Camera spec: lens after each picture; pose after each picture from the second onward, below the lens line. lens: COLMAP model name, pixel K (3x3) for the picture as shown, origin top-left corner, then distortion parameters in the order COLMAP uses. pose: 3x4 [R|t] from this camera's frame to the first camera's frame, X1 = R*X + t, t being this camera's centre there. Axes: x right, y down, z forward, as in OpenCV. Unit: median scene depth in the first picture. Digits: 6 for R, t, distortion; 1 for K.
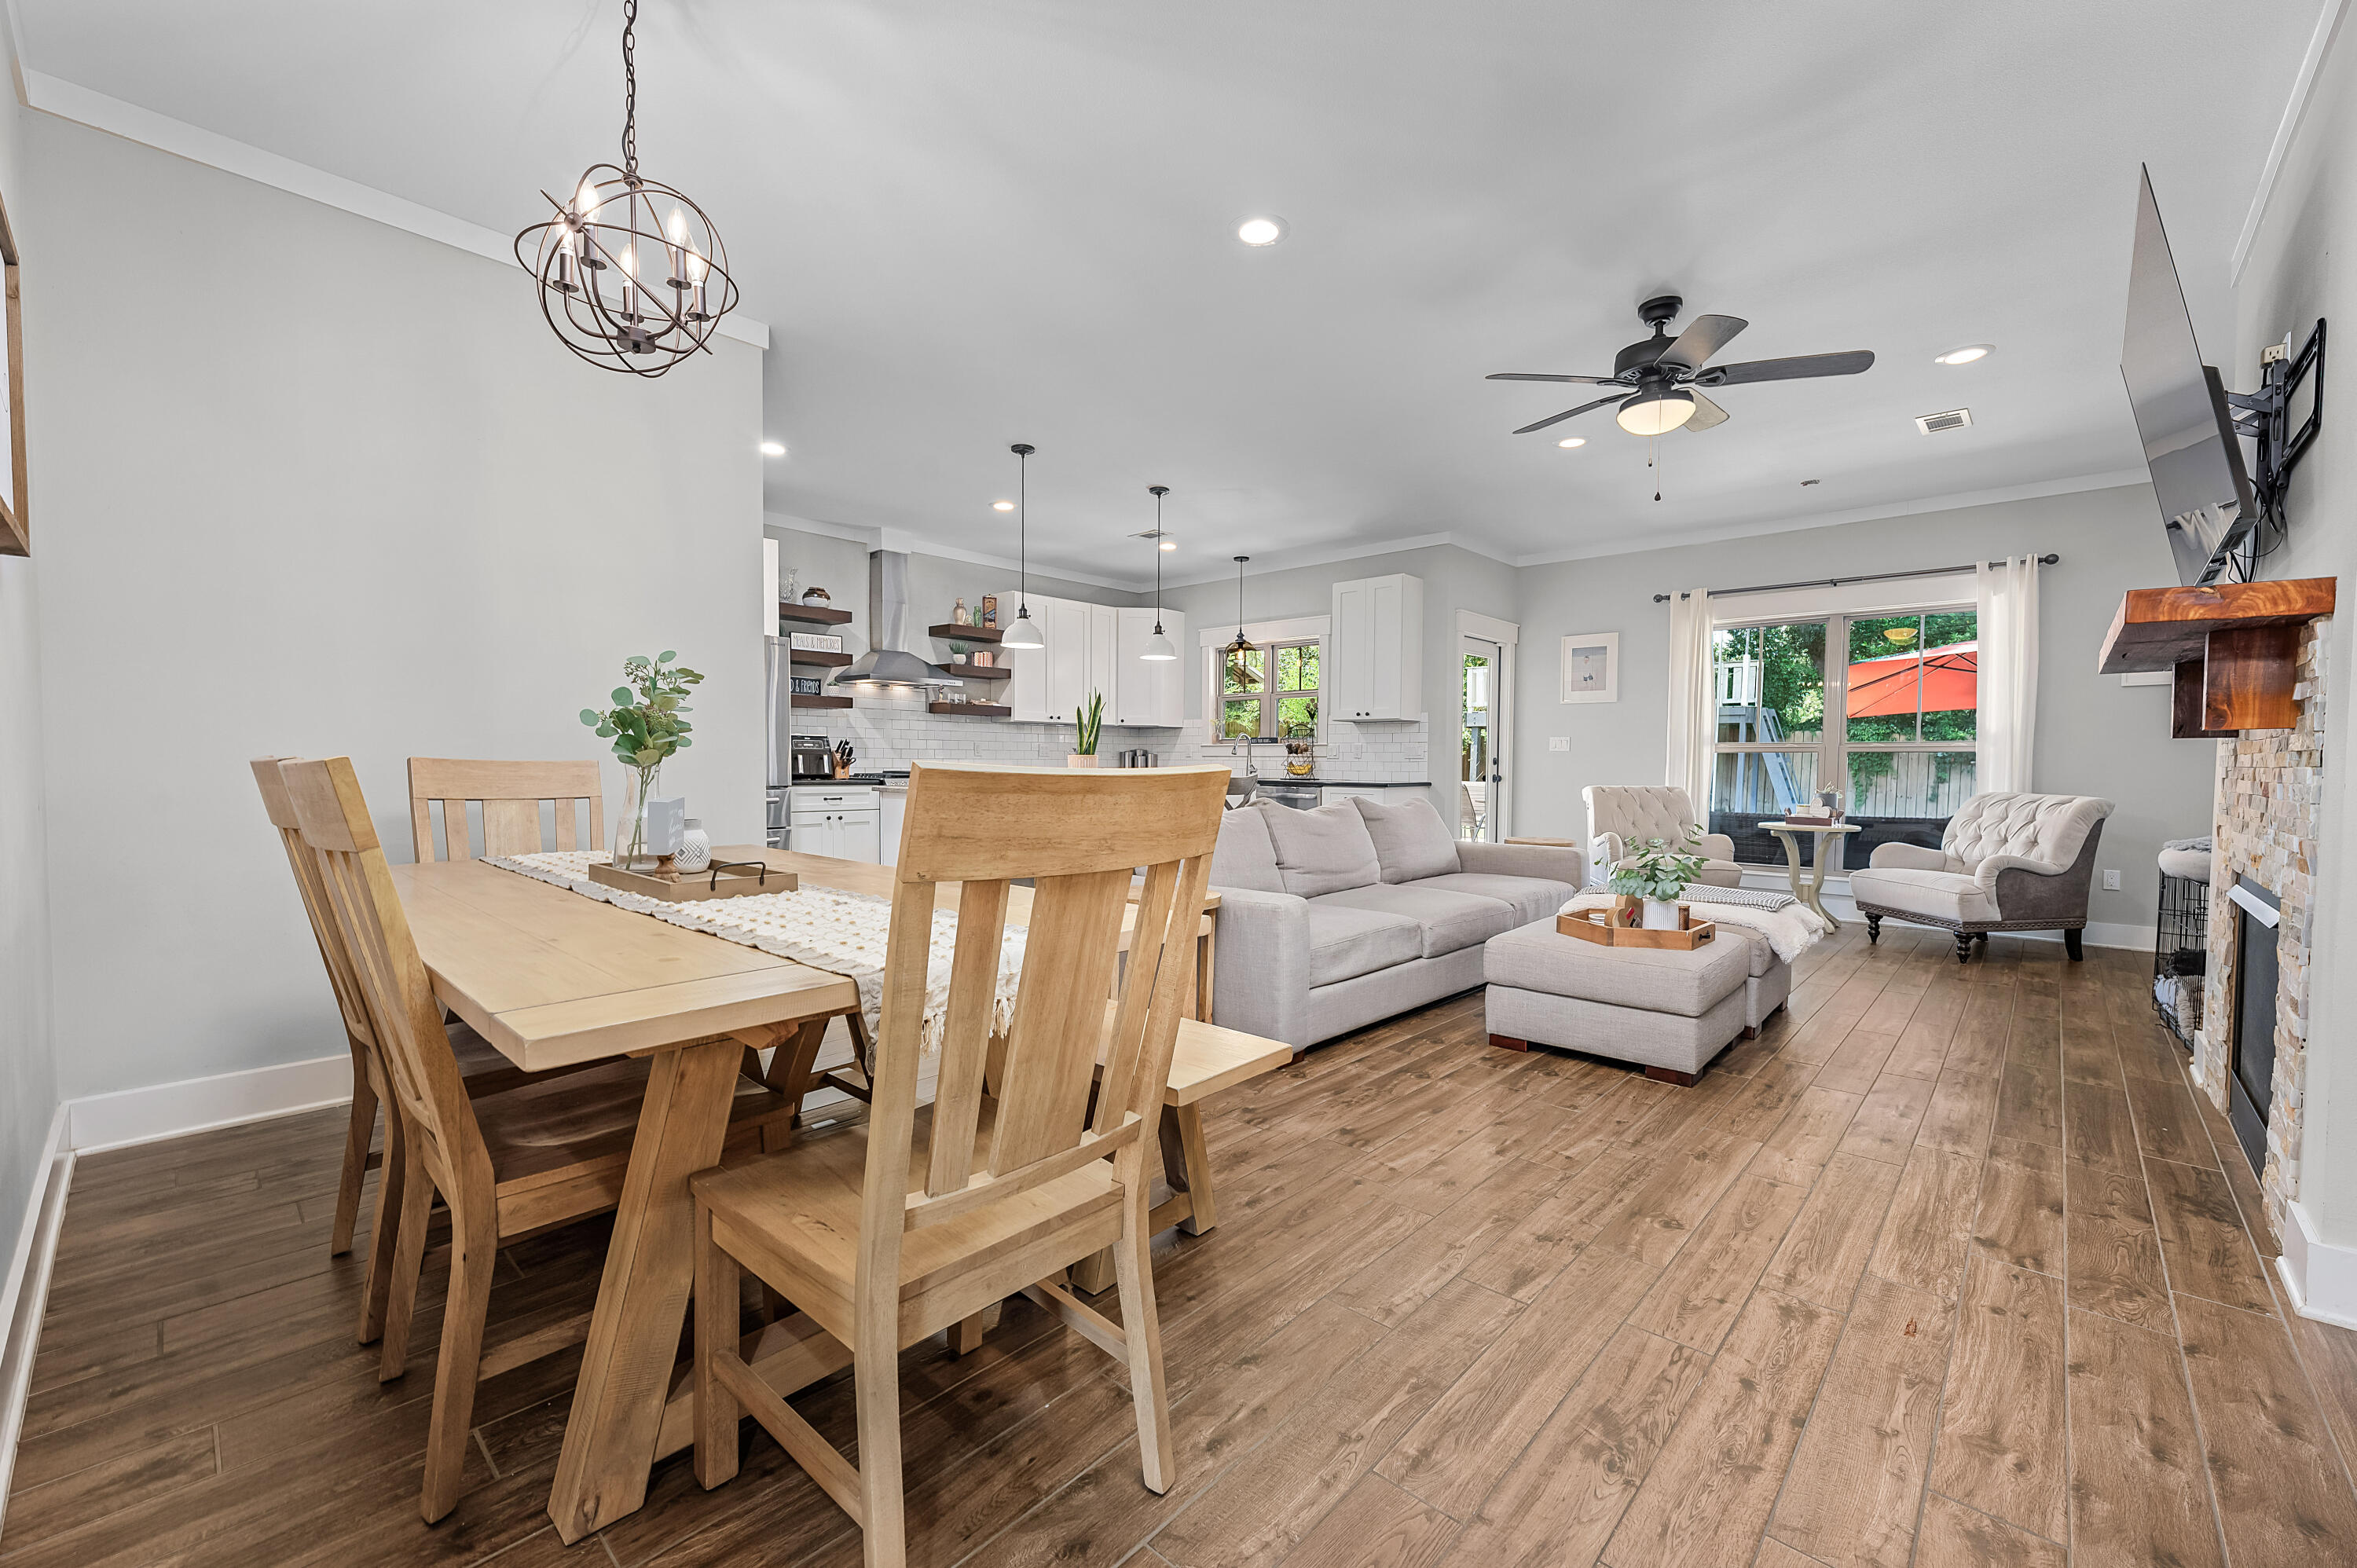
lens RADIAL K [[943.2, 0, 1185.1], [0, 943.2, 797.6], [0, 0, 1]] dist [-0.000040, -0.000320]
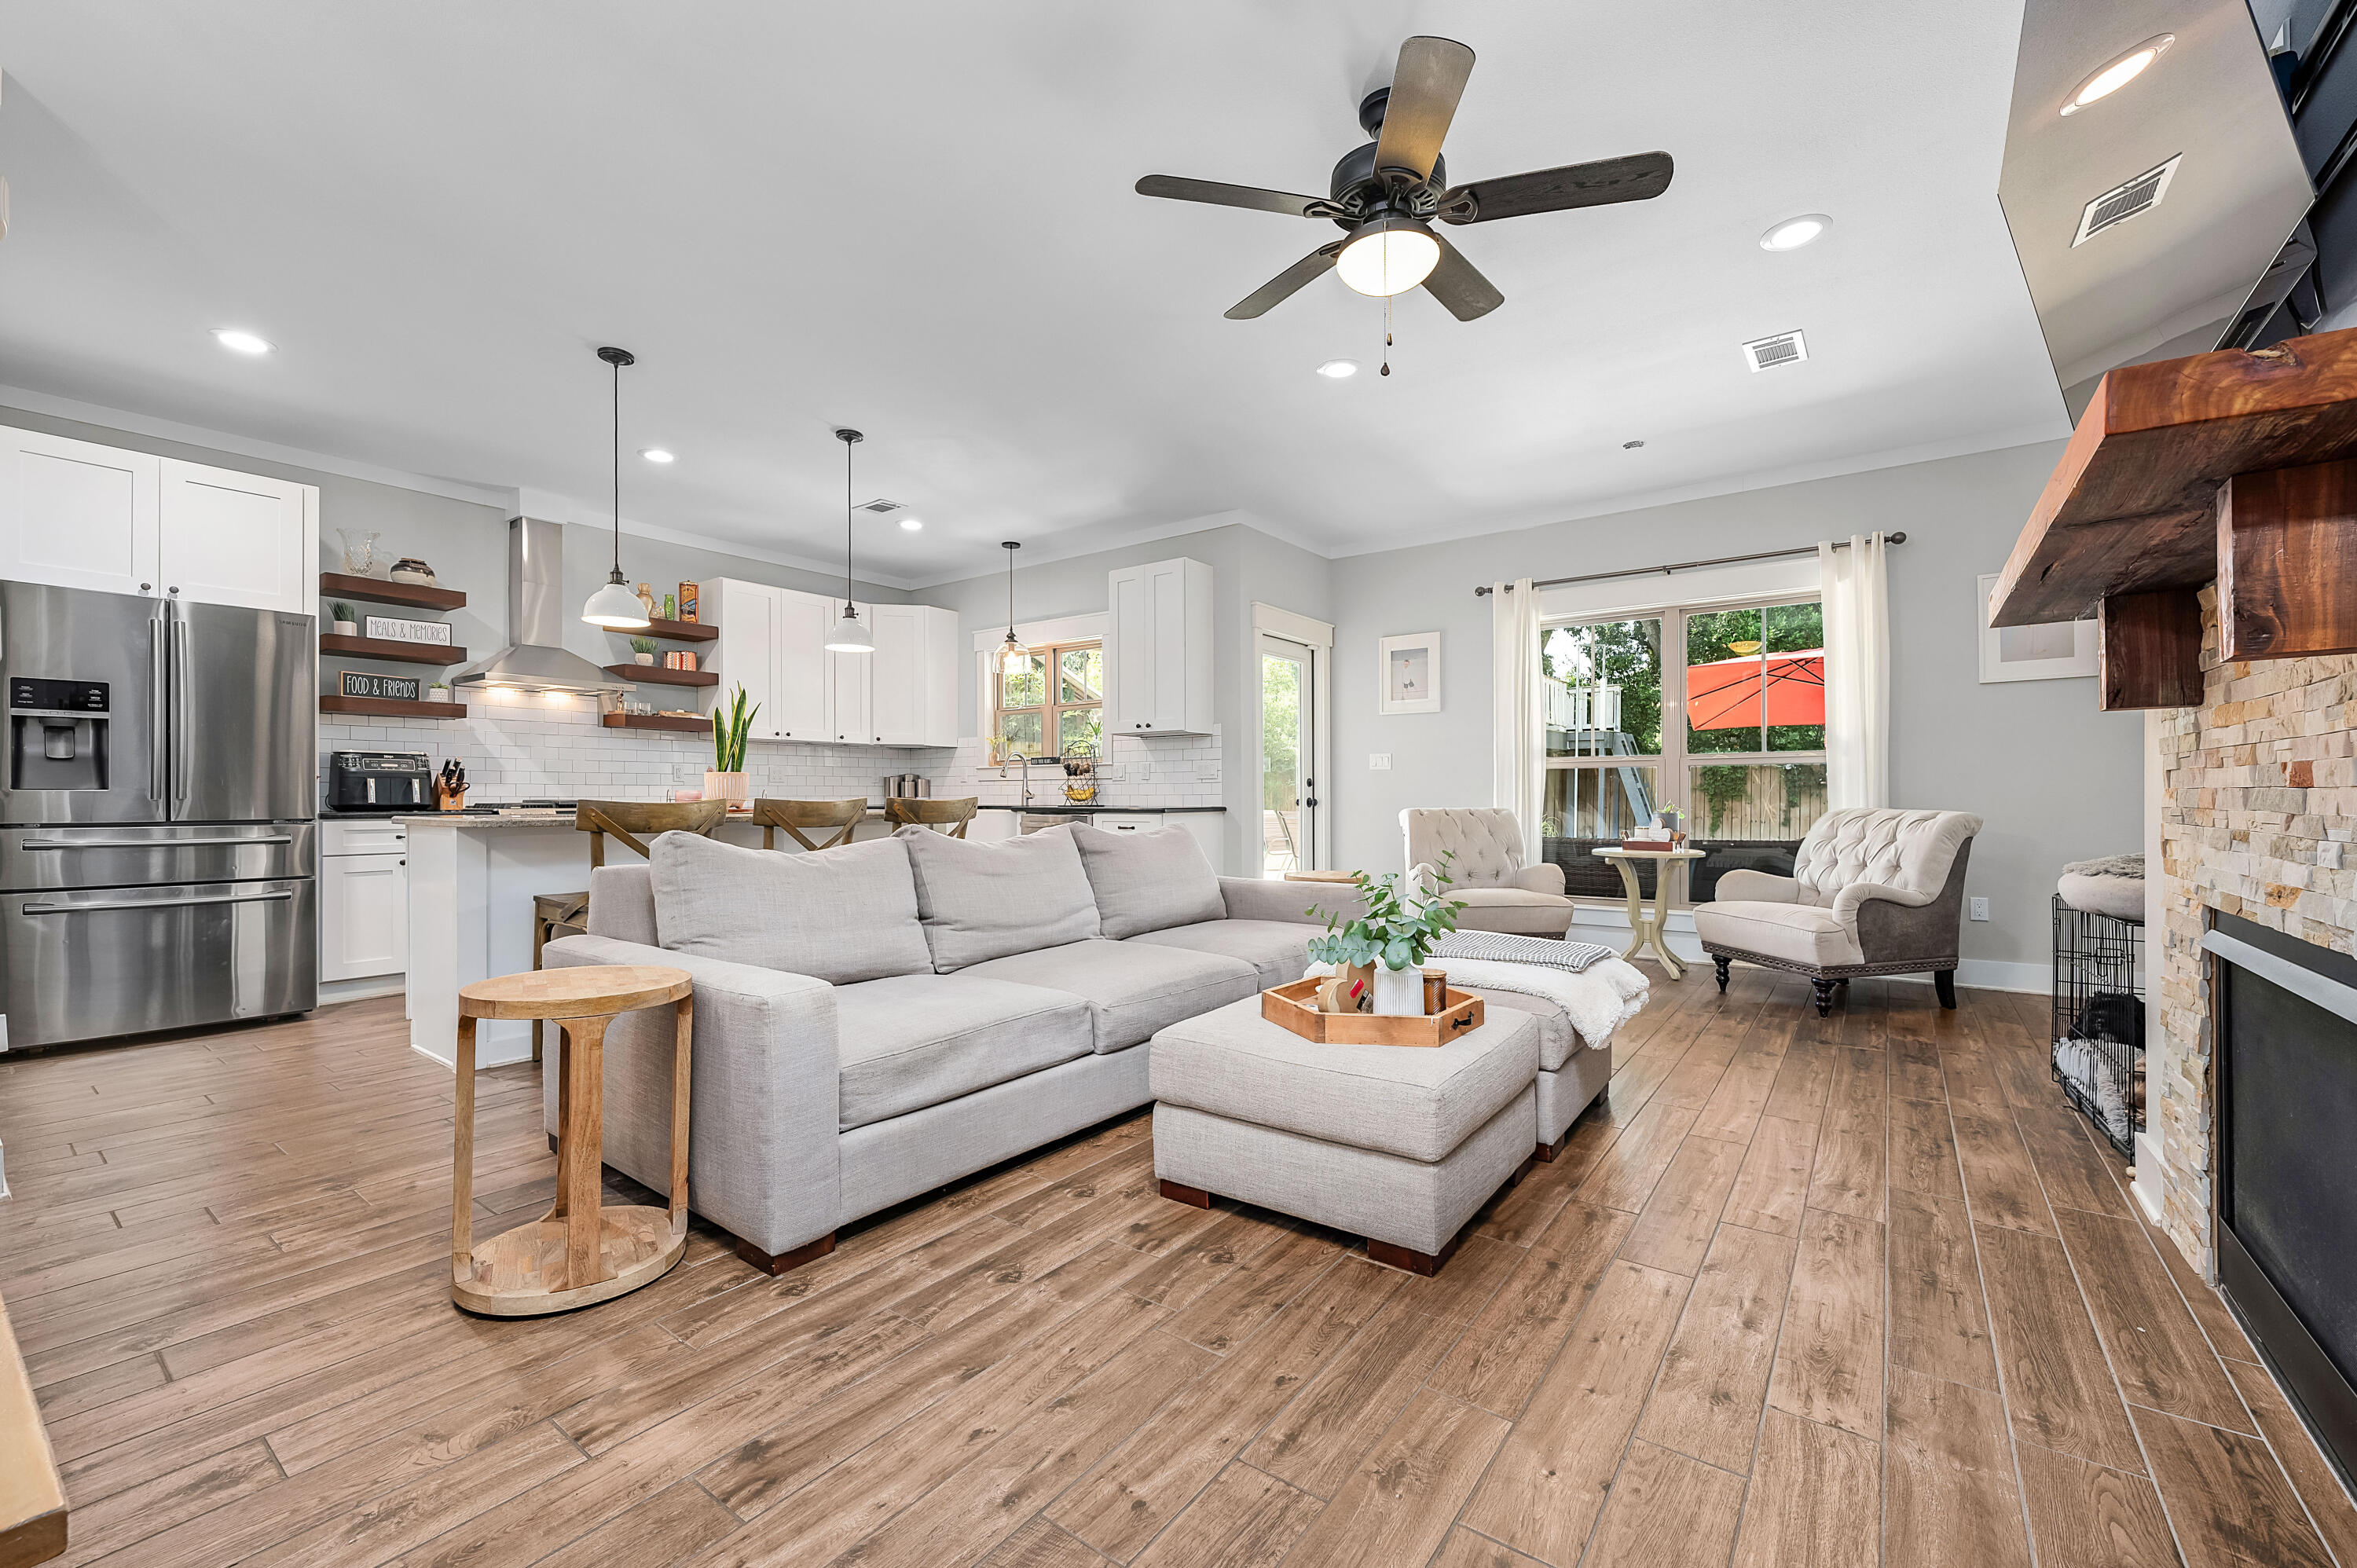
lens RADIAL K [[952.8, 0, 1185.6], [0, 952.8, 794.8], [0, 0, 1]] dist [0.000263, -0.000320]
pose [[0.994098, -0.009837, 0.108040, 0.193045], [0.014210, 0.999107, -0.039781, 0.008793], [-0.107552, 0.041082, 0.993350, 0.237667]]
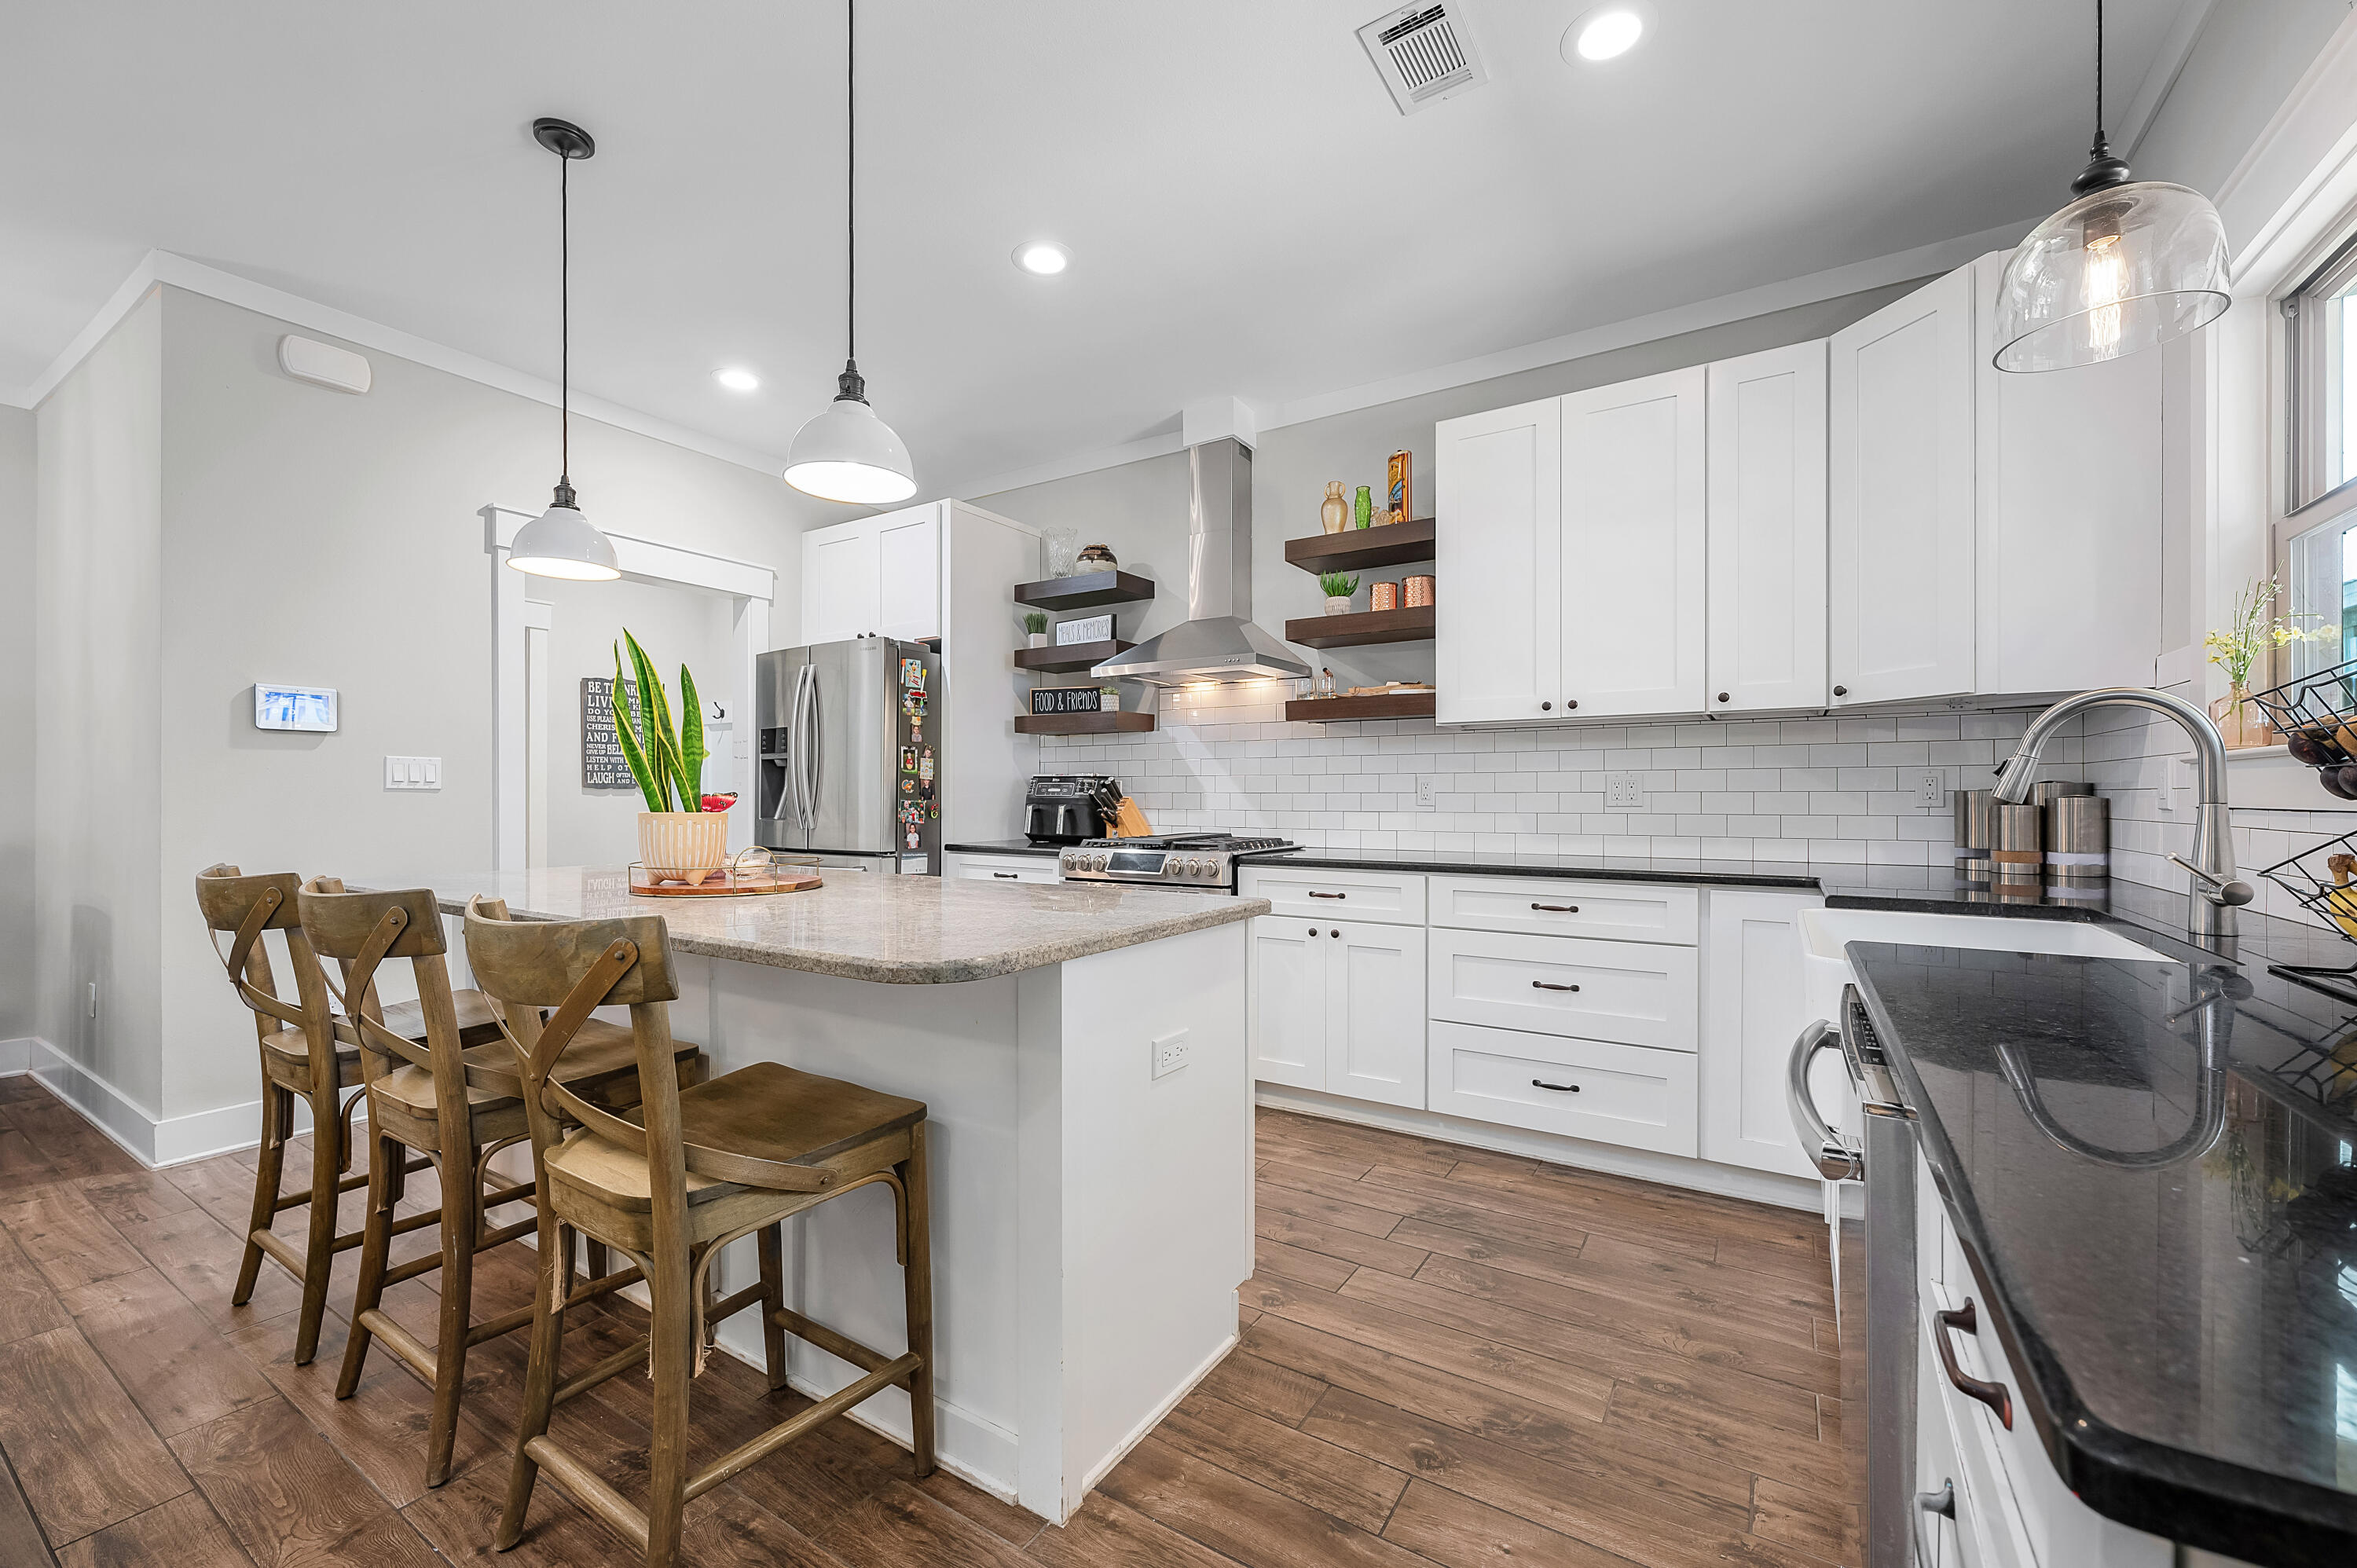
lens RADIAL K [[943.2, 0, 1185.1], [0, 943.2, 797.6], [0, 0, 1]] dist [-0.000040, -0.000320]
pose [[0.179882, -0.005212, -0.983674, 0.339288], [-0.037476, 0.999224, -0.012148, -0.060702], [0.982974, 0.039049, 0.179547, 1.273569]]
